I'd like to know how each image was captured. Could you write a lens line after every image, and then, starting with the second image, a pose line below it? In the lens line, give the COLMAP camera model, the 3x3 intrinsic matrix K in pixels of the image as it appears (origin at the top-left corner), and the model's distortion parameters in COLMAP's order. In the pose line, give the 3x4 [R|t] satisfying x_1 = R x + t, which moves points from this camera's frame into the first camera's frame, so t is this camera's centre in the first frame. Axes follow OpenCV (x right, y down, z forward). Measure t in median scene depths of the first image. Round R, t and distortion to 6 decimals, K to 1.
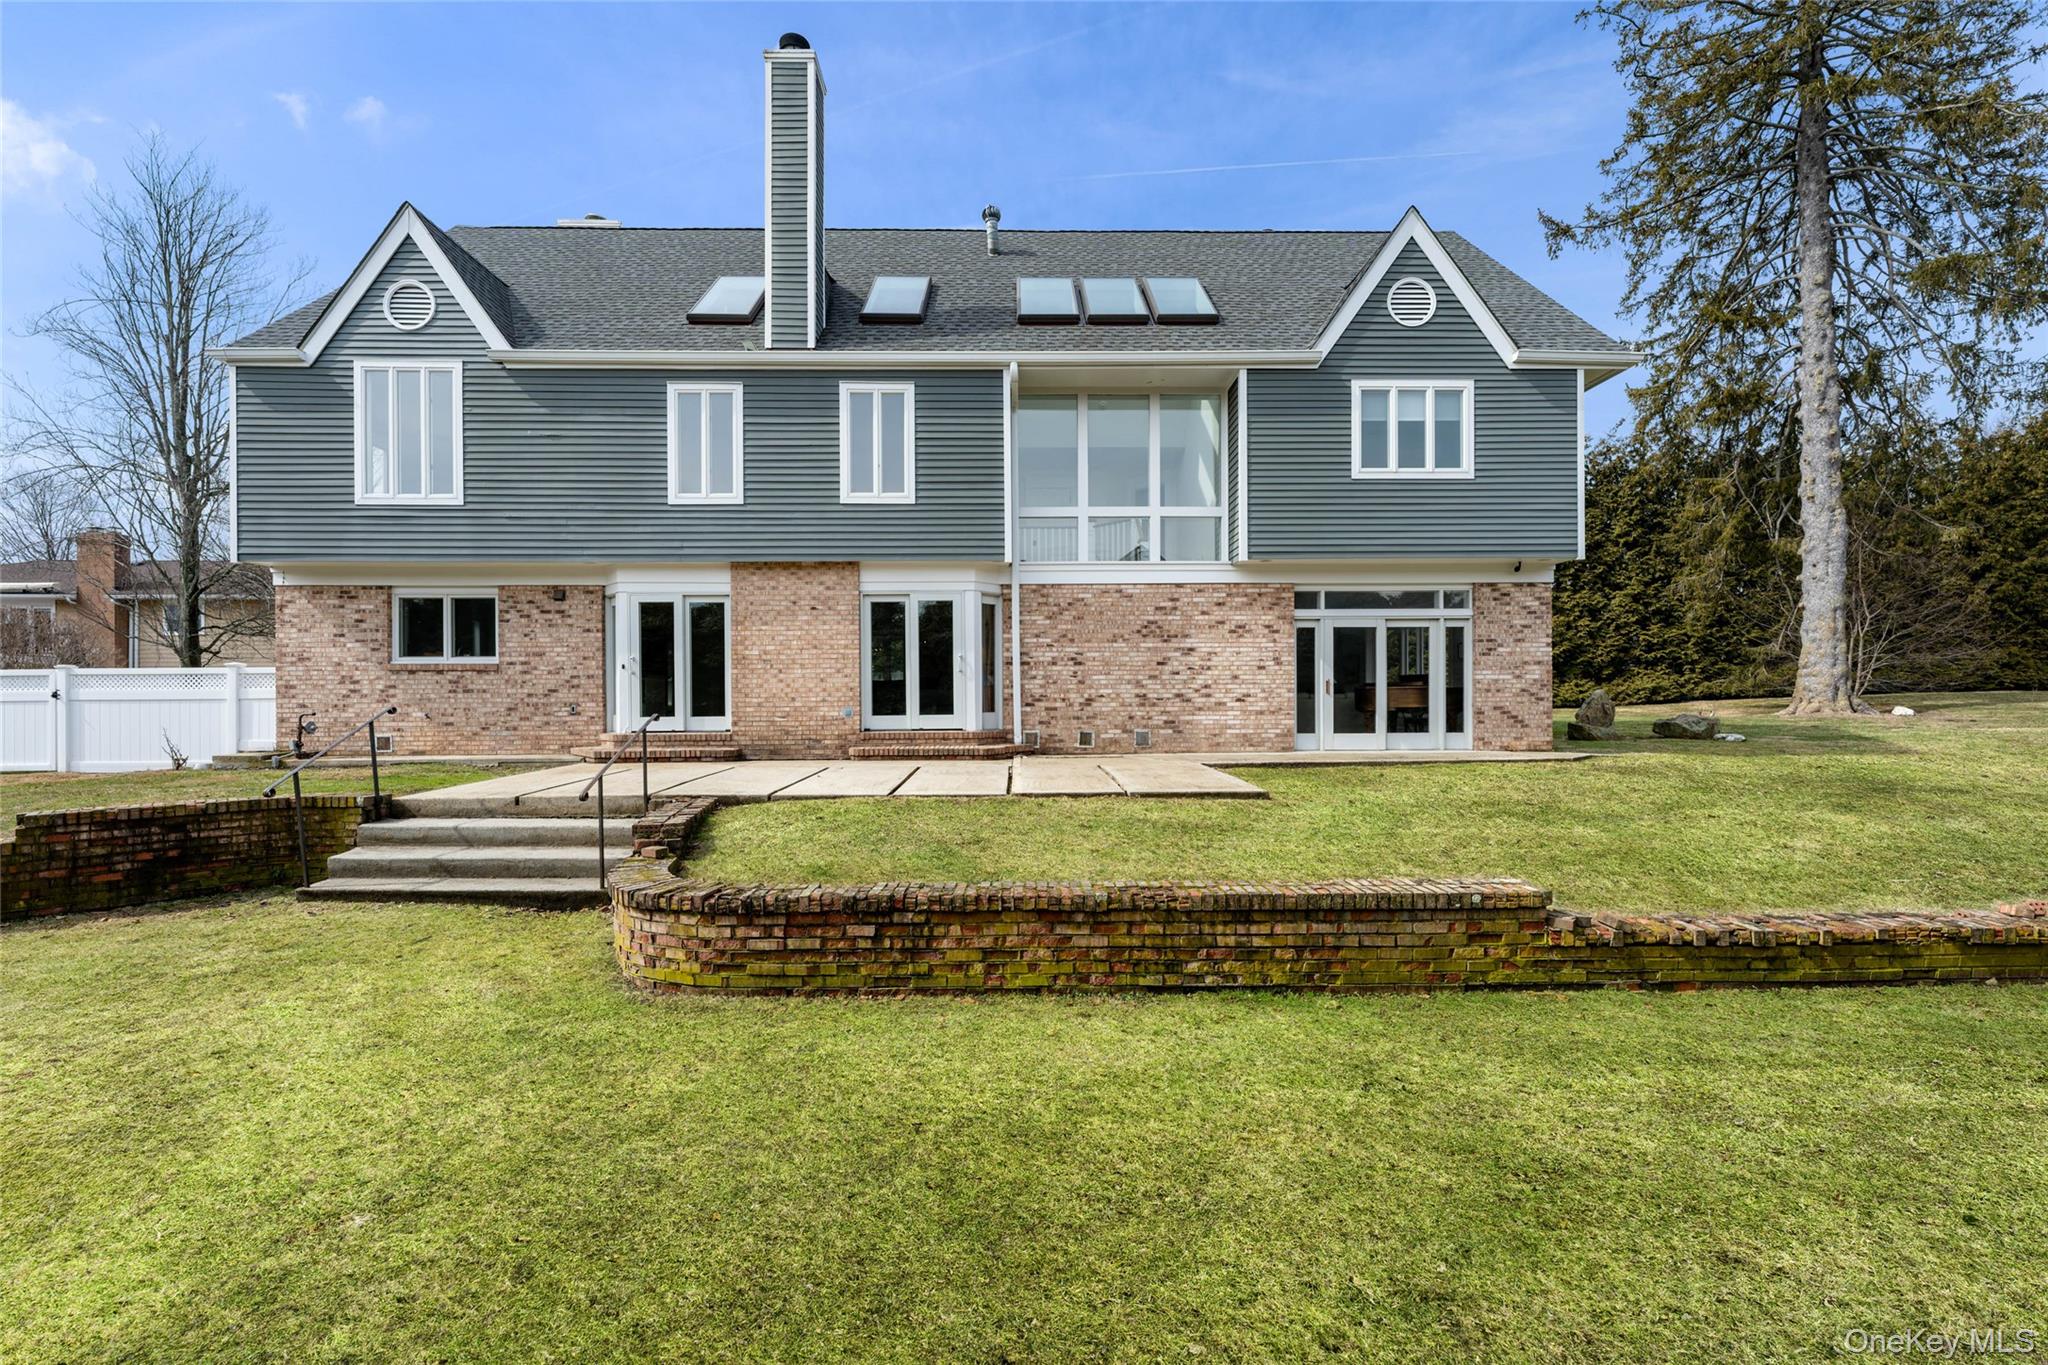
lens RADIAL K [[799.8, 0, 1025.5], [0, 799.8, 696.1], [0, 0, 1]] dist [0.002545, 0.000263]
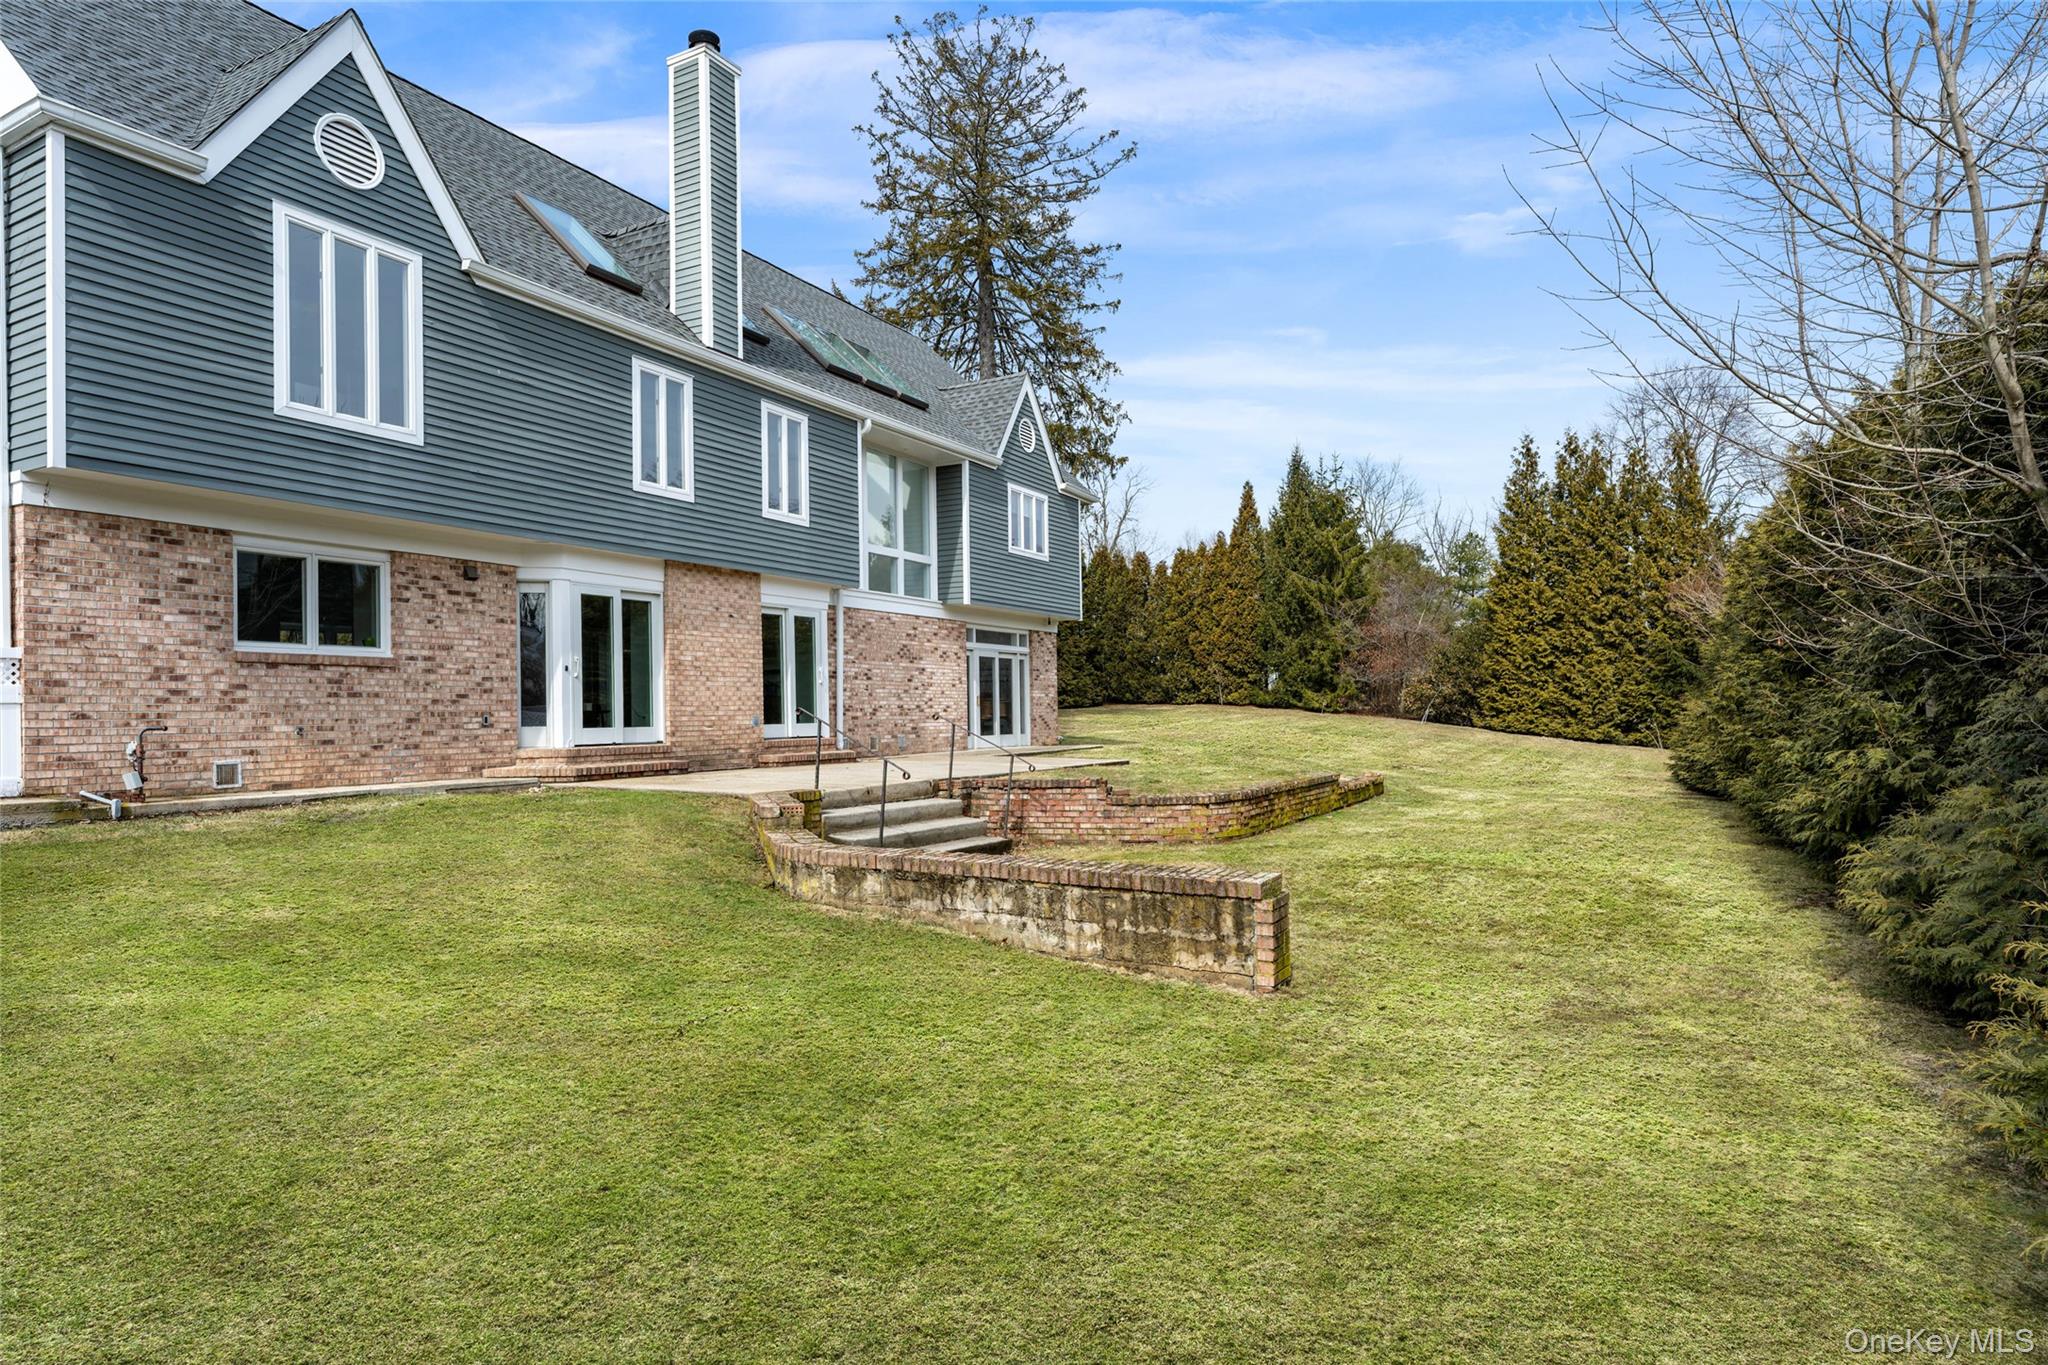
lens RADIAL K [[1169.3, 0, 1024.0], [0, 1169.3, 682.5], [0, 0, 1]] dist [0.000924, 0.000080]
pose [[0.490136, 0.023498, 0.871329, -1.307432], [0.003058, 0.999584, -0.028677, 0.014273], [-0.871641, 0.016720, 0.489860, -0.021366]]
